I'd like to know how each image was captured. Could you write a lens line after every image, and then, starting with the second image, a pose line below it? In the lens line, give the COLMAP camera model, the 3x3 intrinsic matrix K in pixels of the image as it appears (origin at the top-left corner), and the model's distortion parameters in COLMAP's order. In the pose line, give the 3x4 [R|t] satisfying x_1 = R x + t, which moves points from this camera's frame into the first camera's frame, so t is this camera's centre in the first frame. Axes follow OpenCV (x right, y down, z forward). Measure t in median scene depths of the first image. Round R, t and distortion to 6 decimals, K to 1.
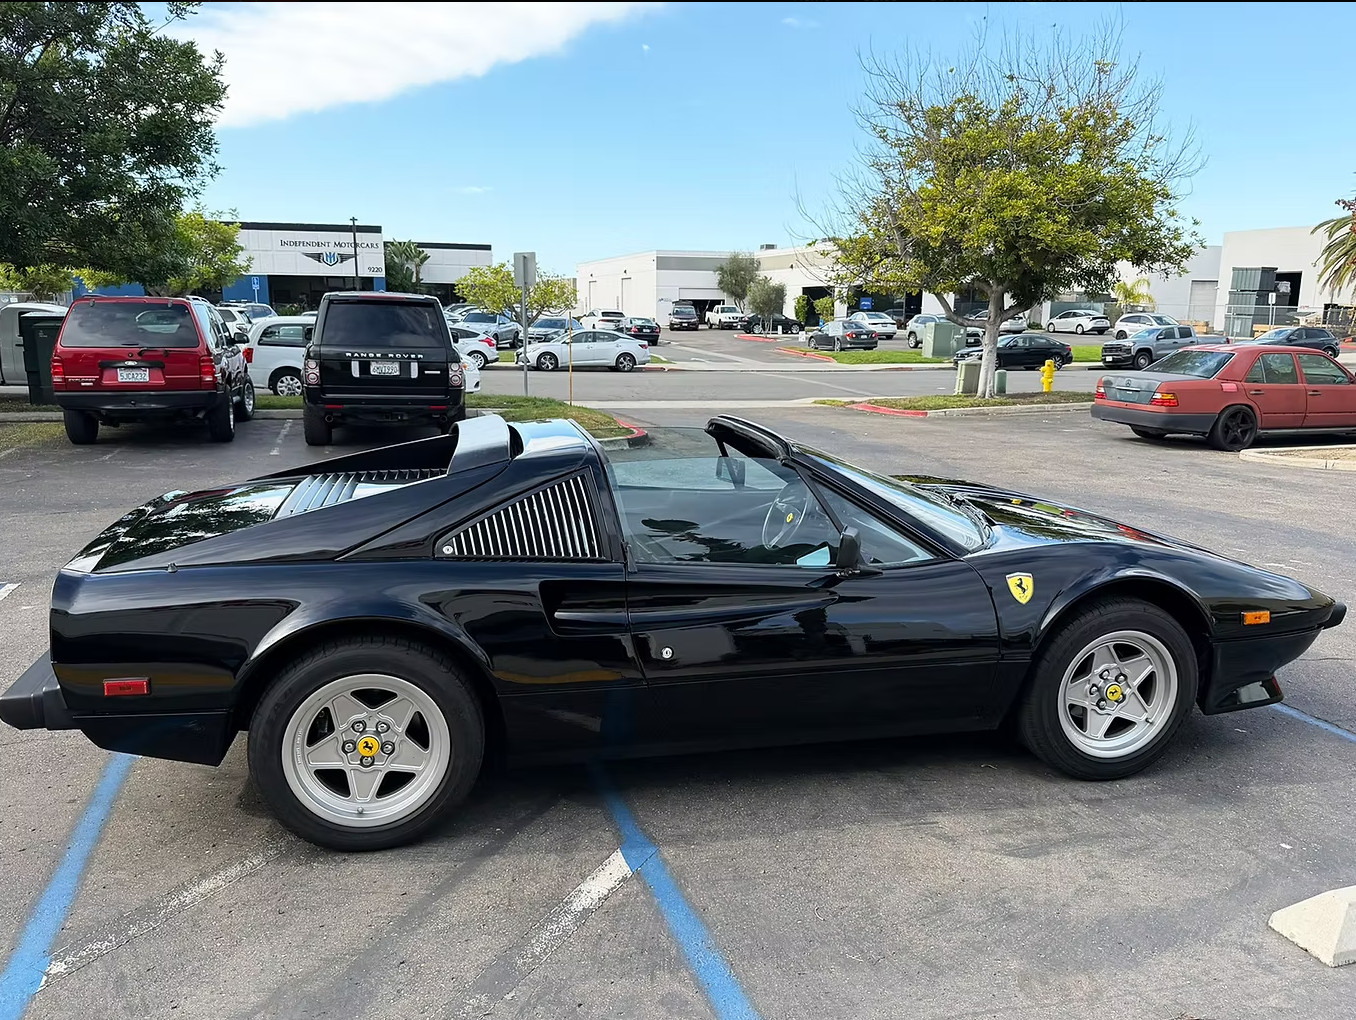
lens RADIAL K [[1055.3, 0, 669.3], [0, 1055.3, 510.0], [0, 0, 1]] dist [0.029042, -0.038658]
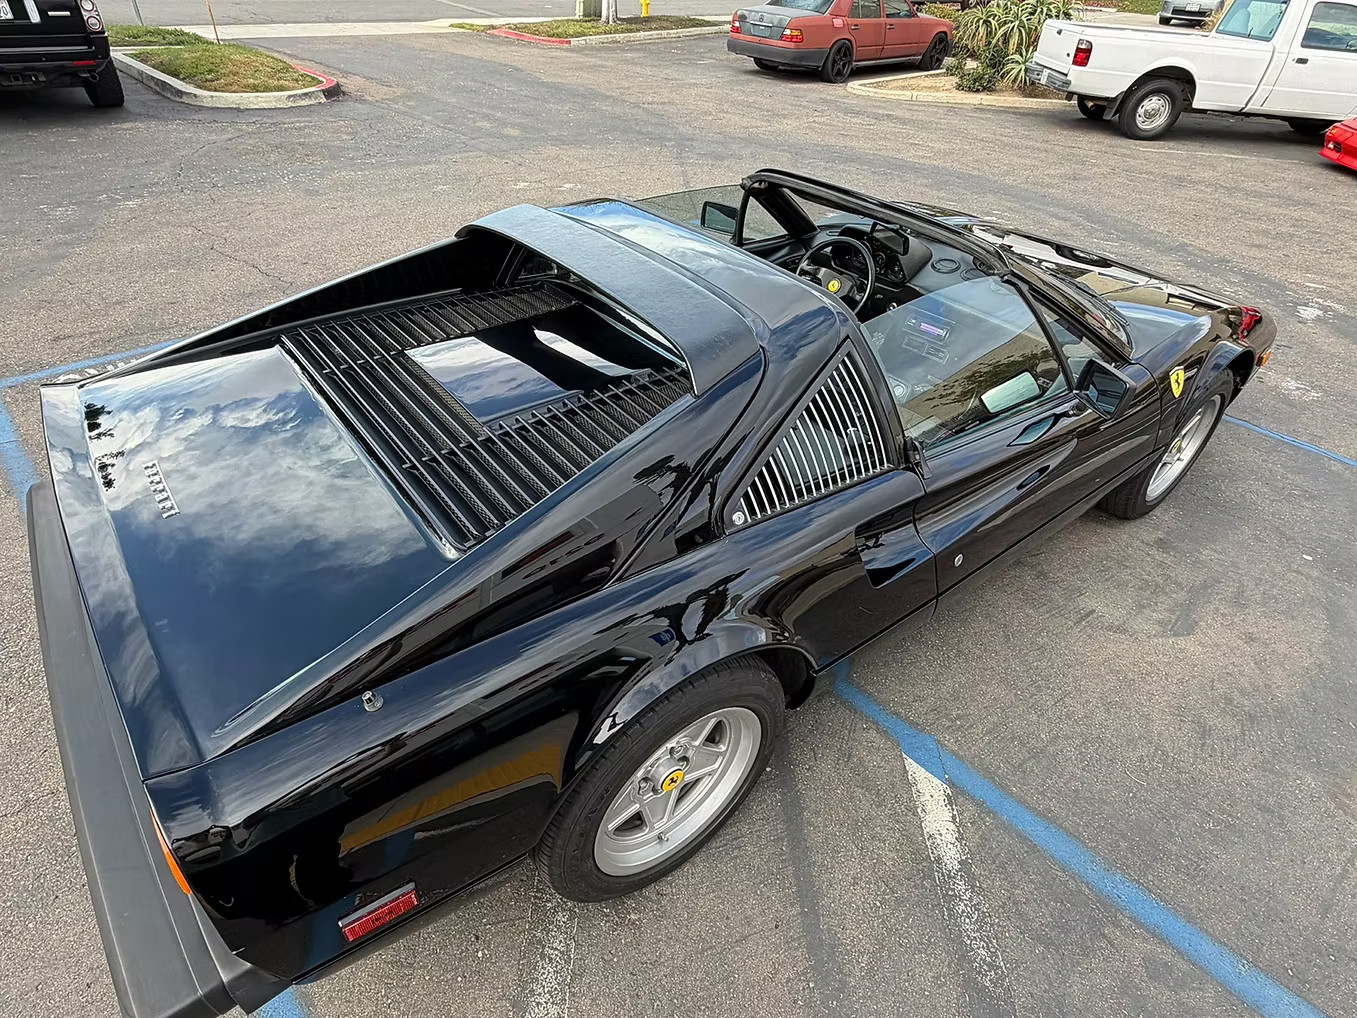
lens RADIAL K [[766.9, 0, 671.3], [0, 766.9, 507.8], [0, 0, 1]] dist [0.007756, -0.003166]
pose [[0.895555, -0.243162, 0.372631, -0.101069], [0.042847, 0.880701, 0.471730, -0.047778], [-0.442883, -0.406494, 0.799135, 0.146162]]
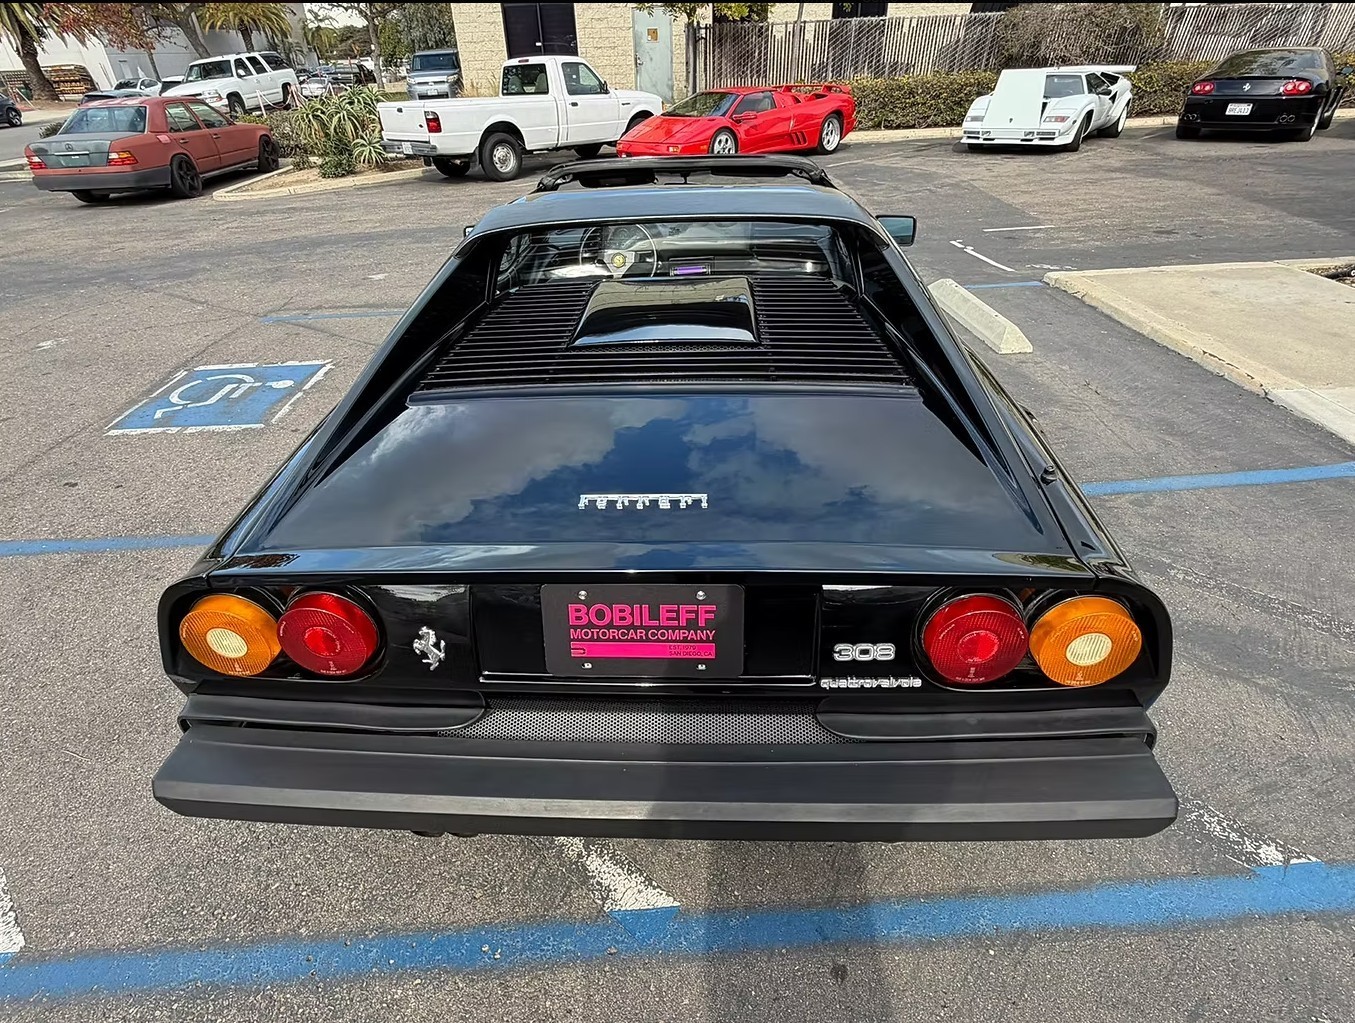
lens RADIAL K [[736.0, 0, 673.9], [0, 736.0, 518.8], [0, 0, 1]] dist [-0.001943, 0.000015]
pose [[0.233594, -0.533408, 0.812963, -0.197904], [0.213637, 0.843820, 0.492268, -0.040532], [-0.948574, 0.058688, 0.311067, 0.240052]]
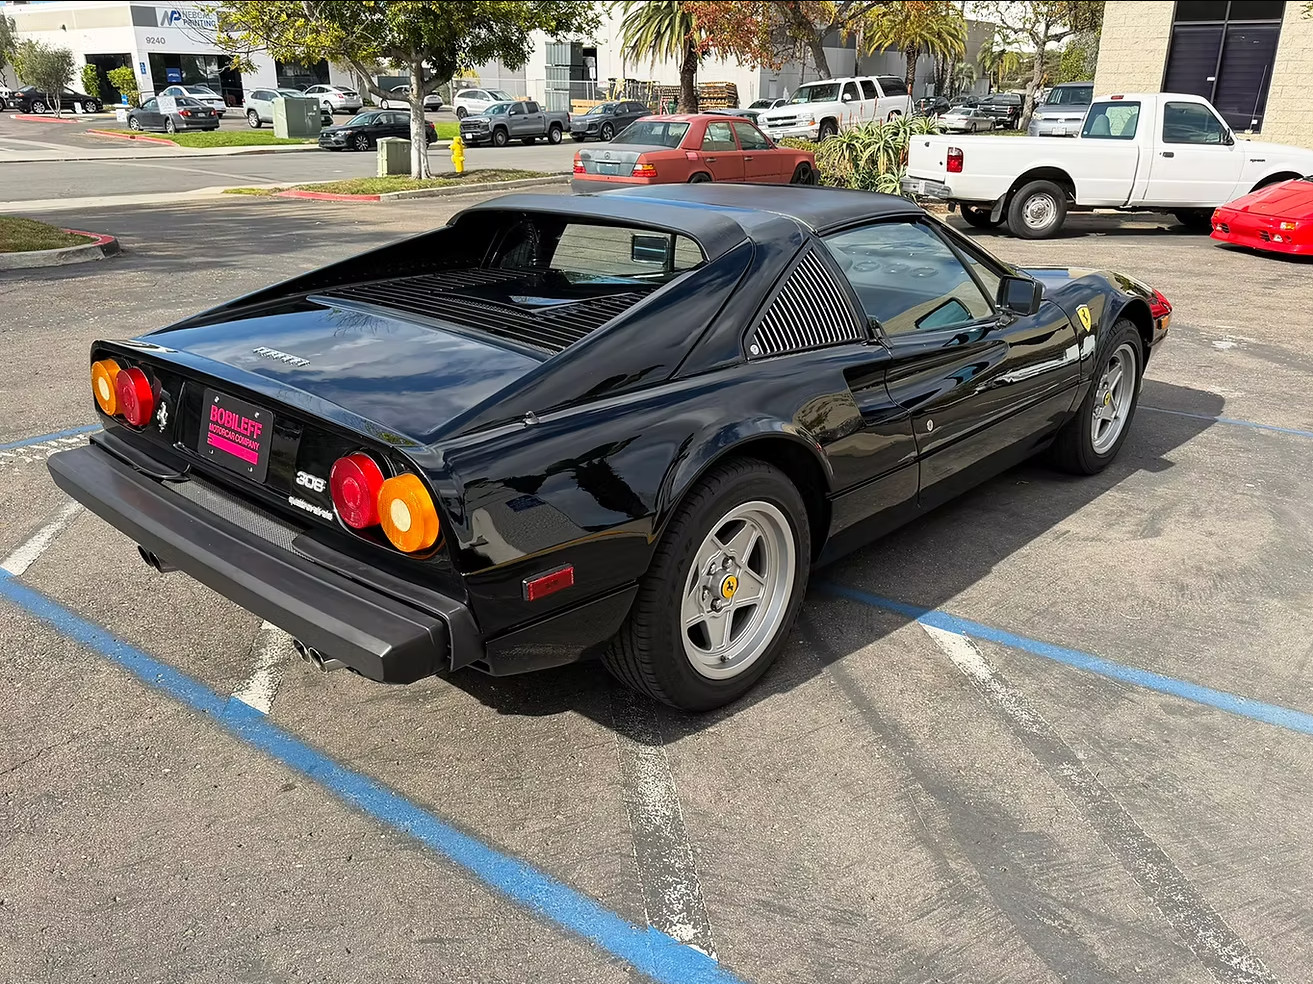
lens RADIAL K [[1081.7, 0, 663.4], [0, 1081.7, 497.3], [0, 0, 1]] dist [0.045385, -0.071056]
pose [[0.803301, -0.209103, 0.557659, -0.182835], [0.109510, 0.972234, 0.206806, -0.007785], [-0.585419, -0.105059, 0.803895, 0.076715]]
